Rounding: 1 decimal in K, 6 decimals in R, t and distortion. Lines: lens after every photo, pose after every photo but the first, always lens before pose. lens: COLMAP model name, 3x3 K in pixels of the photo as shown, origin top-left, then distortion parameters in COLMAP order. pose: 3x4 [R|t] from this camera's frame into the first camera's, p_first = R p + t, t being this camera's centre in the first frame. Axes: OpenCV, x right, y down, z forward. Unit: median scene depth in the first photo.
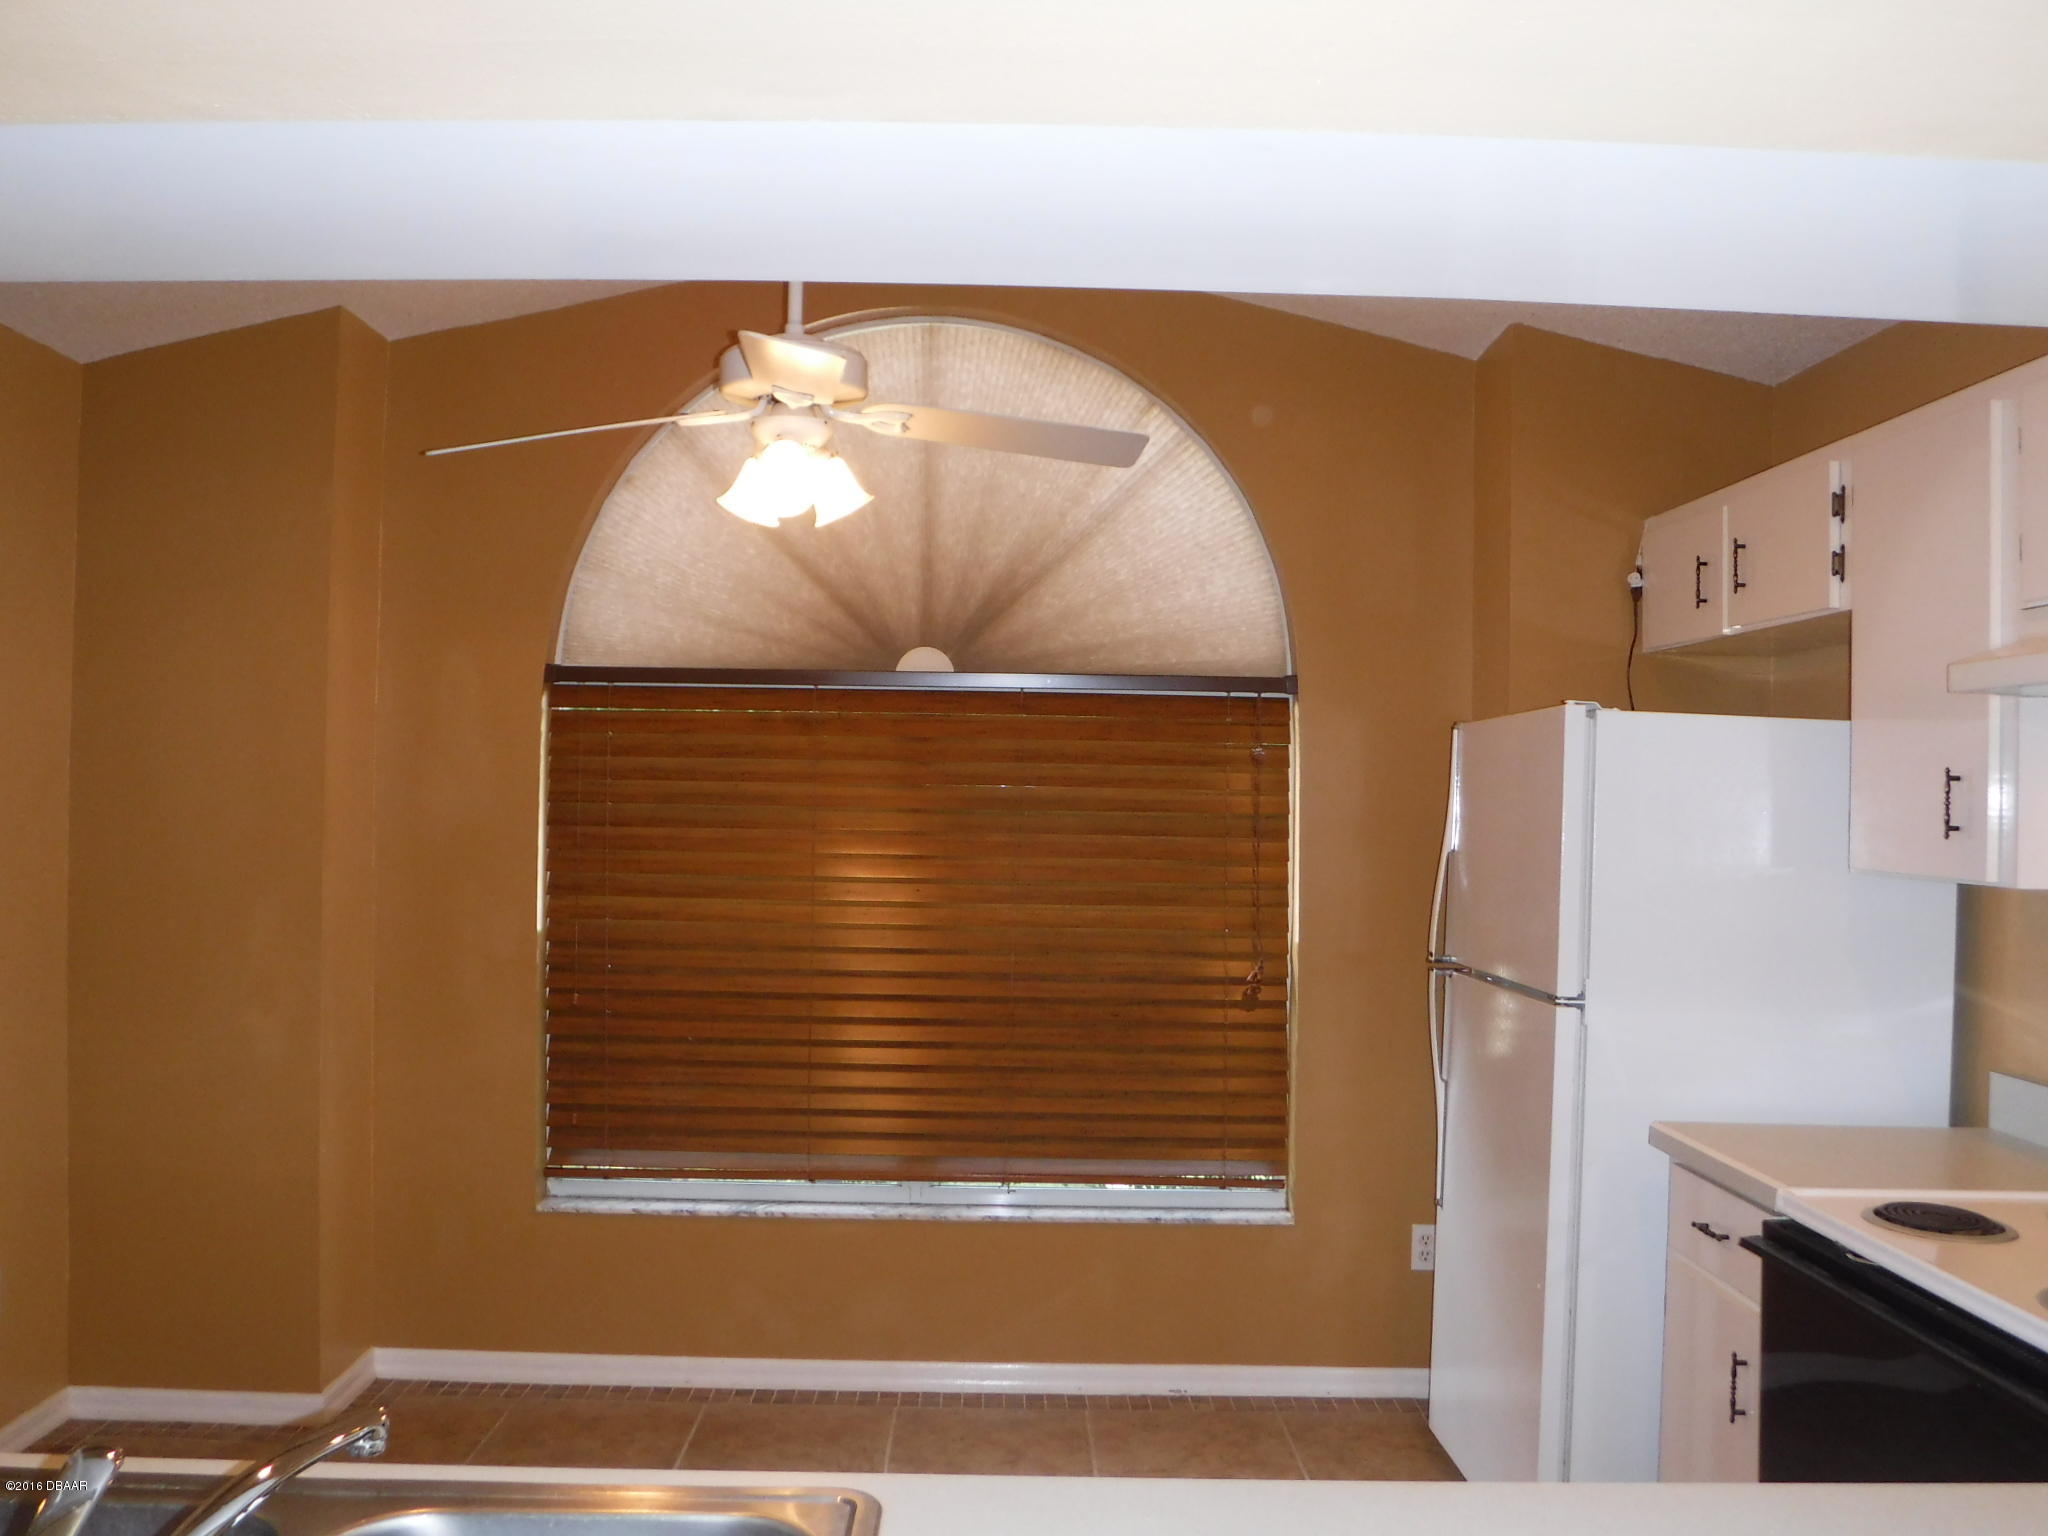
lens RADIAL K [[1683.7, 0, 1008.8], [0, 1683.7, 778.4], [0, 0, 1]] dist [-0.088520, 0.034841]
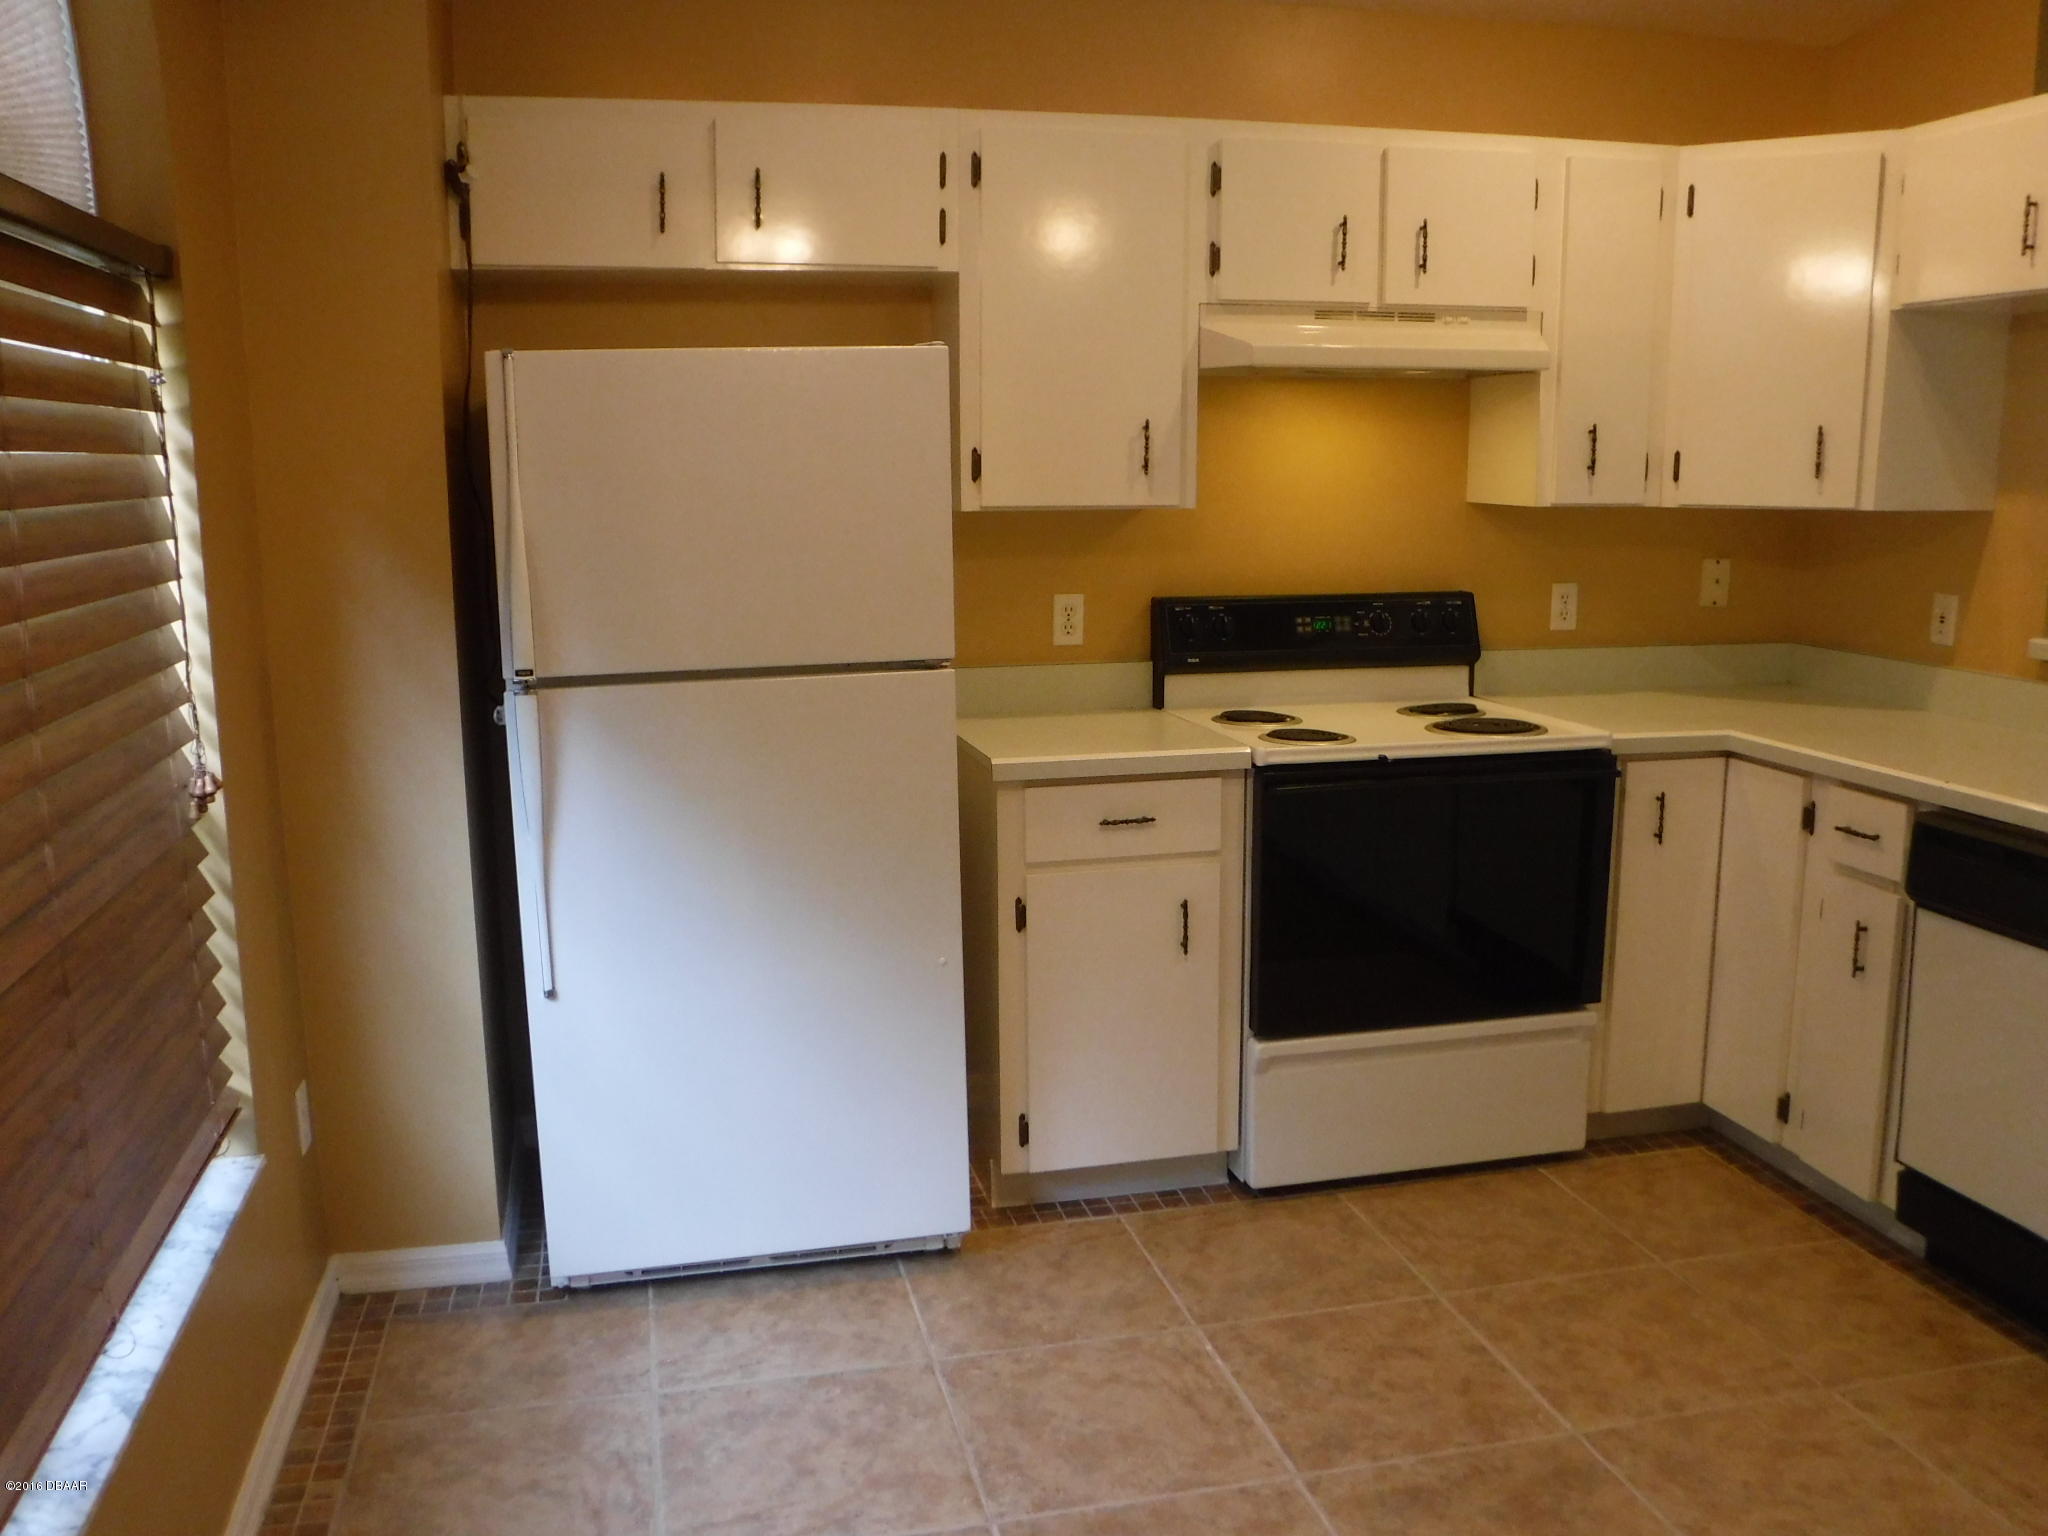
lens RADIAL K [[1683.7, 0, 1022.1], [0, 1683.7, 771.1], [0, 0, 1]] dist [-0.088520, 0.034841]
pose [[-0.202286, -0.202398, 0.958183, -0.445079], [-0.004031, 0.978574, 0.205855, -0.003737], [-0.979318, 0.037779, -0.198767, 0.829589]]
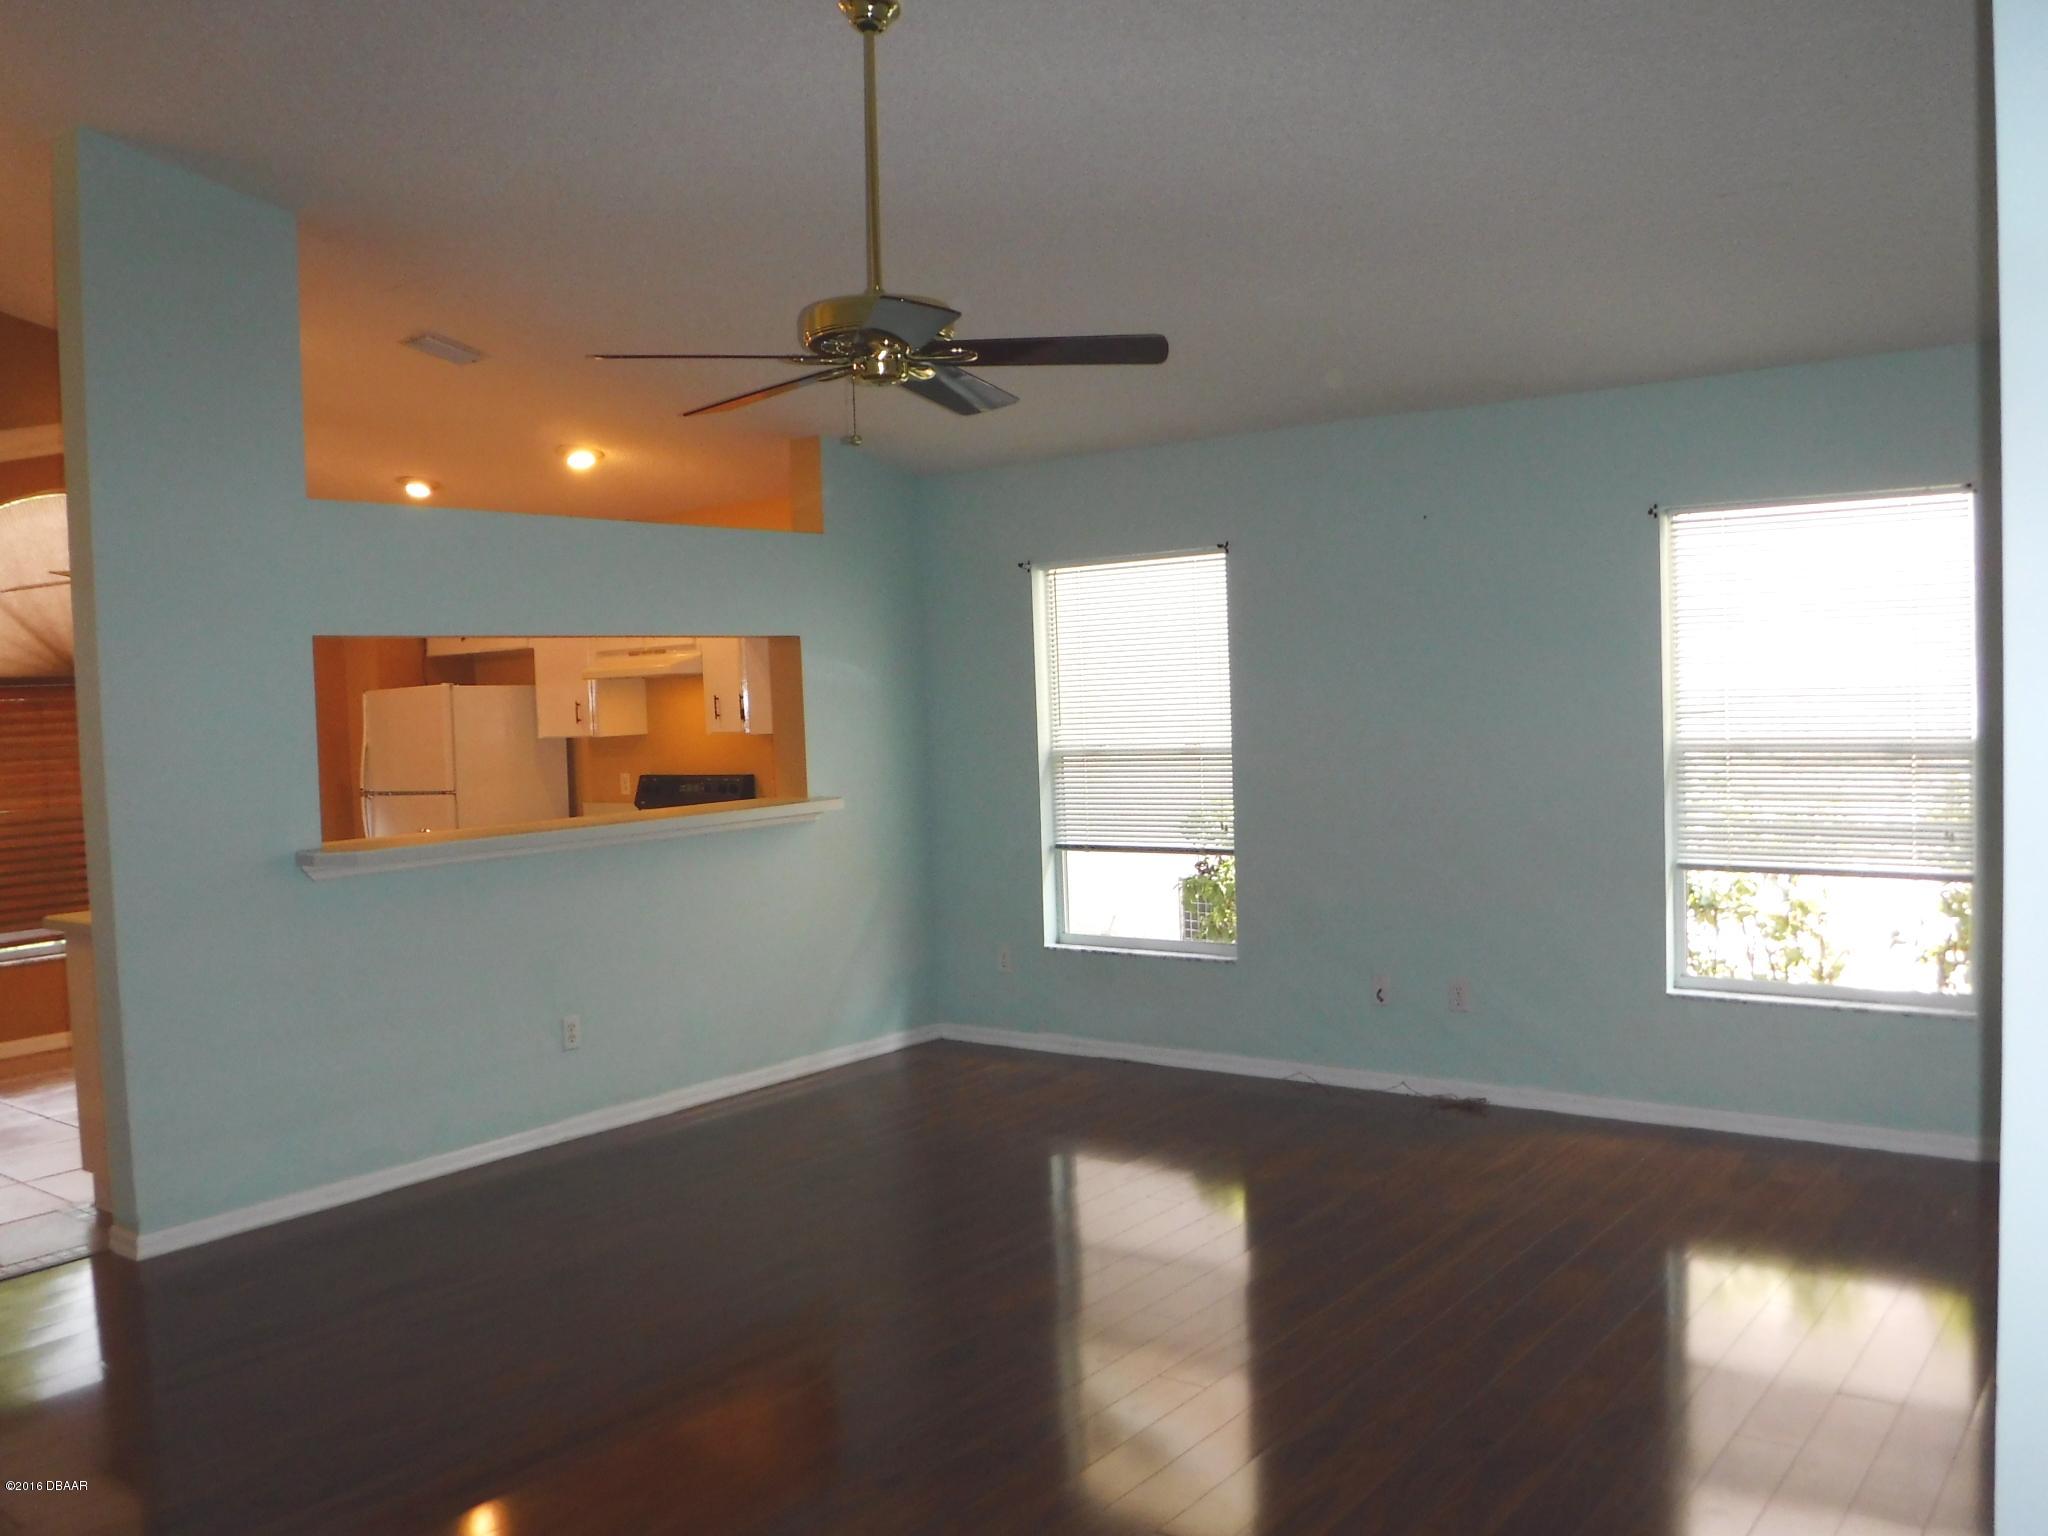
lens RADIAL K [[1683.7, 0, 993.5], [0, 1683.7, 761.8], [0, 0, 1]] dist [-0.088520, 0.034841]
pose [[0.623243, -0.075551, 0.778370, -0.902158], [0.048581, 0.997140, 0.057887, -0.022965], [-0.780518, 0.001736, 0.625131, -1.032227]]
